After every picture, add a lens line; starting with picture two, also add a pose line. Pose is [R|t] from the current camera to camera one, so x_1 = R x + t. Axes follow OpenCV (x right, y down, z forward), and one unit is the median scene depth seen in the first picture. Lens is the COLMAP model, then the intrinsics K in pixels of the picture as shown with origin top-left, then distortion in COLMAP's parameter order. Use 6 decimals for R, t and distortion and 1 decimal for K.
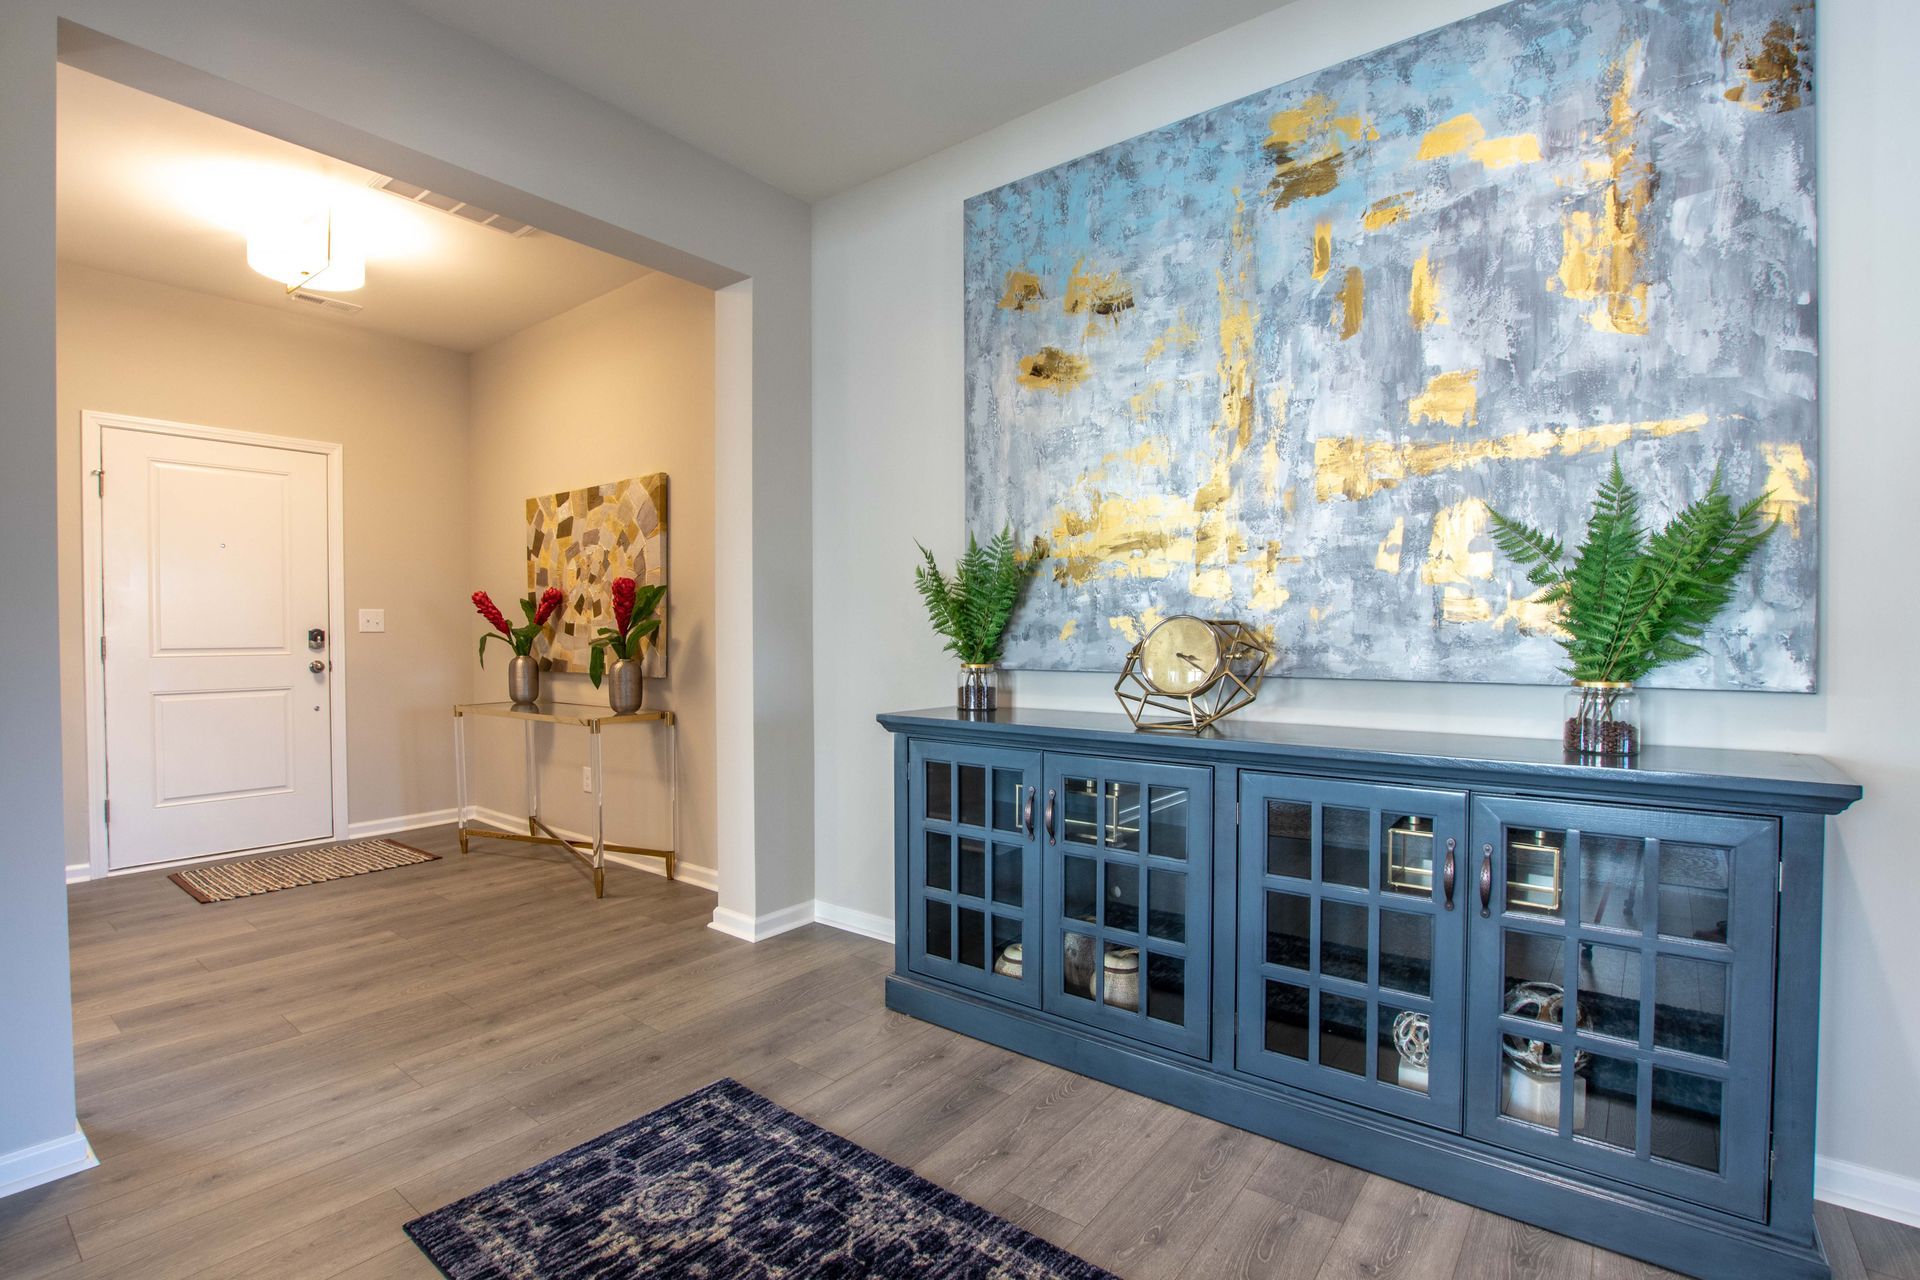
lens RADIAL K [[890.7, 0, 948.3], [0, 890.7, 646.6], [0, 0, 1]] dist [-0.033446, 0.001867]
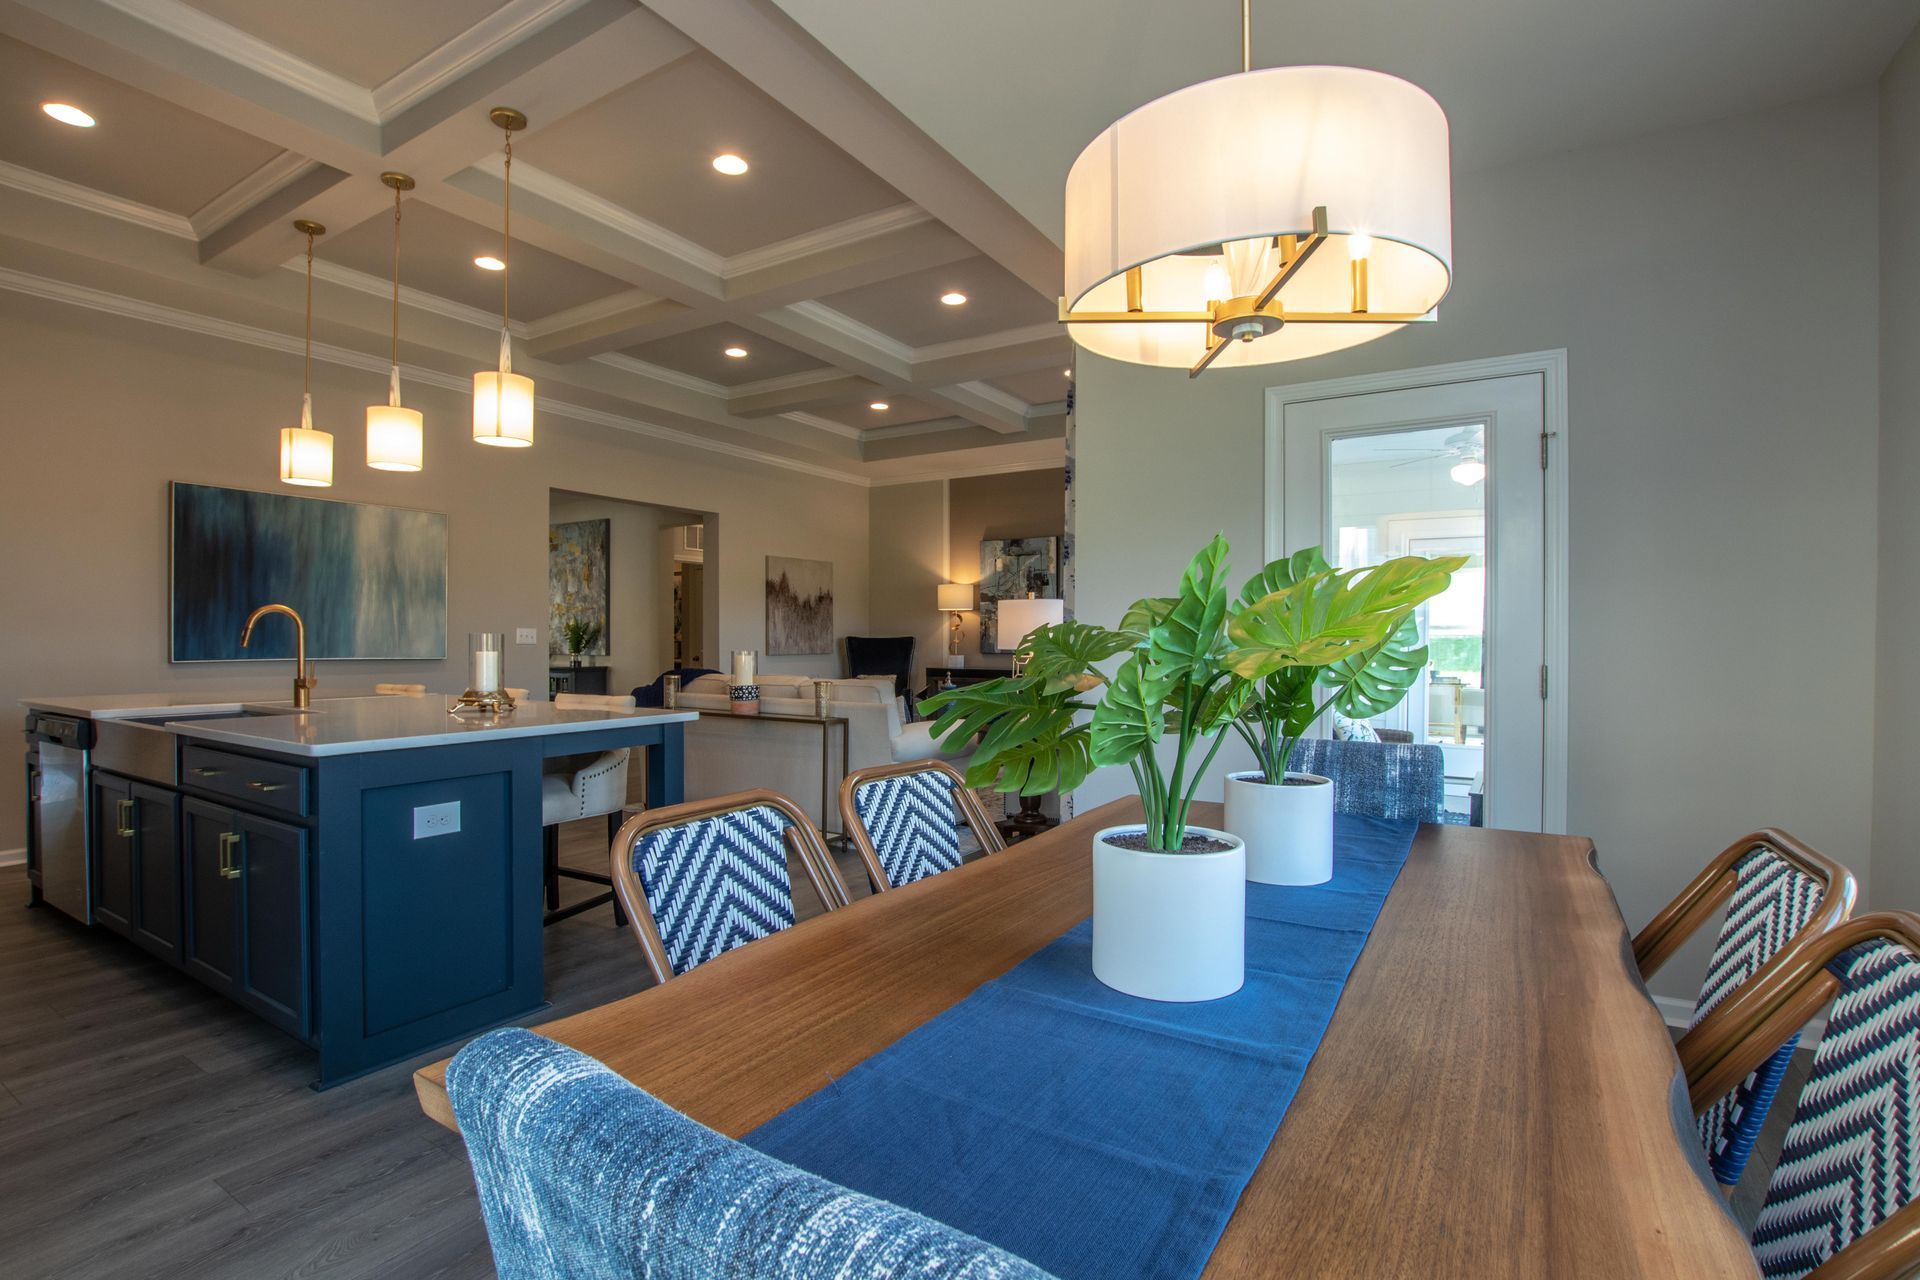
lens RADIAL K [[890.7, 0, 948.3], [0, 890.7, 646.6], [0, 0, 1]] dist [-0.033446, 0.001867]
pose [[0.994179, 0.009675, 0.107304, 1.770555], [-0.008445, 0.999893, -0.011910, 0.029828], [-0.107408, 0.010935, 0.994155, -3.462021]]
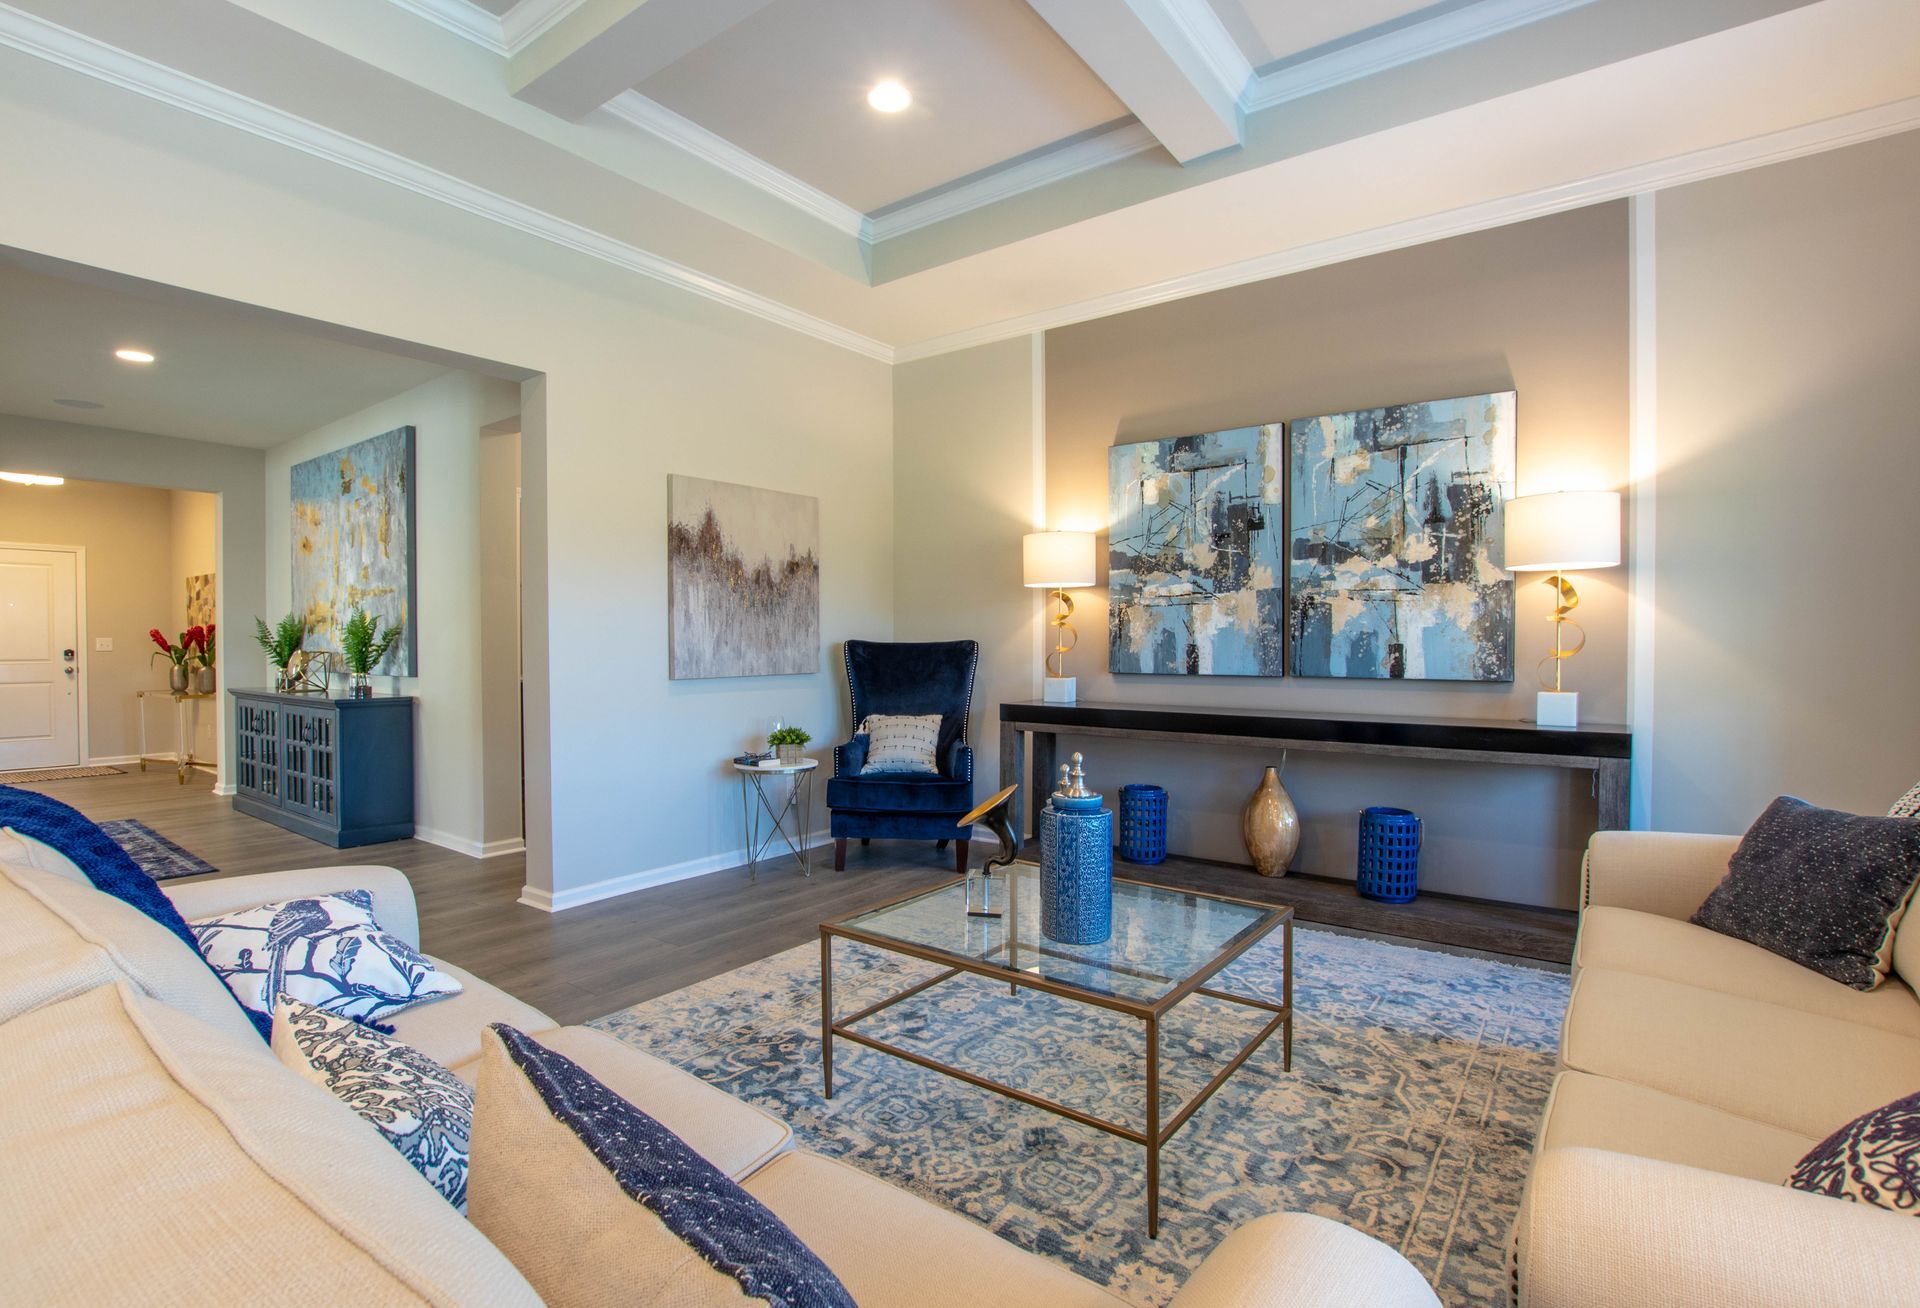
lens RADIAL K [[921.0, 0, 920.6], [0, 921.0, 658.5], [0, 0, 1]] dist [-0.034467, 0.000145]
pose [[0.999958, 0.007666, 0.004989, 1.910758], [-0.007637, 0.999954, -0.005856, -0.007092], [-0.005034, 0.005817, 0.999970, -1.576214]]
